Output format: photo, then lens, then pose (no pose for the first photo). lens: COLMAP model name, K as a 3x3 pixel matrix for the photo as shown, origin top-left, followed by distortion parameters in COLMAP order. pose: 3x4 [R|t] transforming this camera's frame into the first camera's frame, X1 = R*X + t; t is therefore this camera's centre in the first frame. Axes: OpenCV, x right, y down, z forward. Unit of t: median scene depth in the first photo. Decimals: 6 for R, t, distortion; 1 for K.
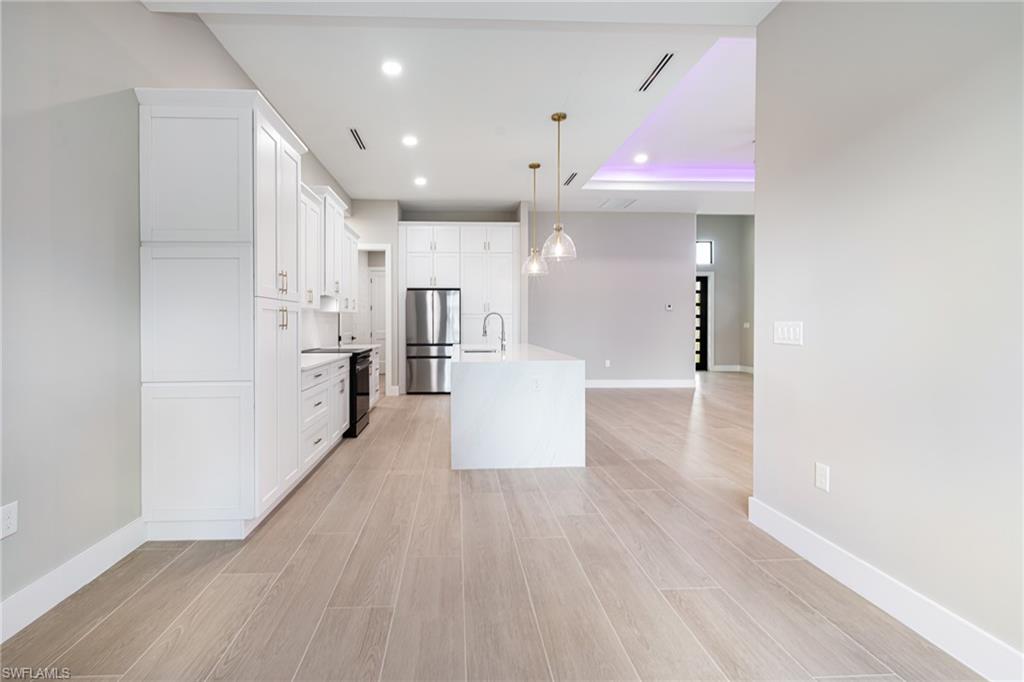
lens RADIAL K [[477.6, 0, 471.3], [0, 477.6, 326.7], [0, 0, 1]] dist [-0.000350, 0.000059]
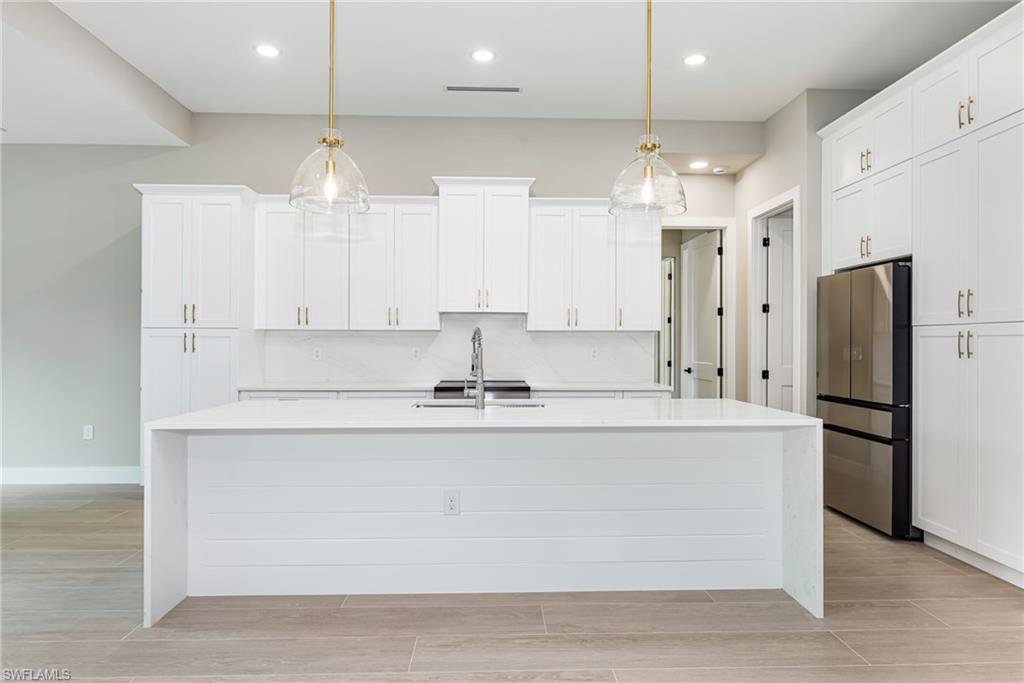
lens RADIAL K [[619.6, 0, 512.0], [0, 619.6, 341.5], [0, 0, 1]] dist [0.002772, 0.000862]
pose [[-0.004901, 0.001264, -0.999987, 0.462397], [-0.010092, 0.999948, 0.001313, -0.011728], [0.999937, 0.010098, -0.004888, 0.709091]]
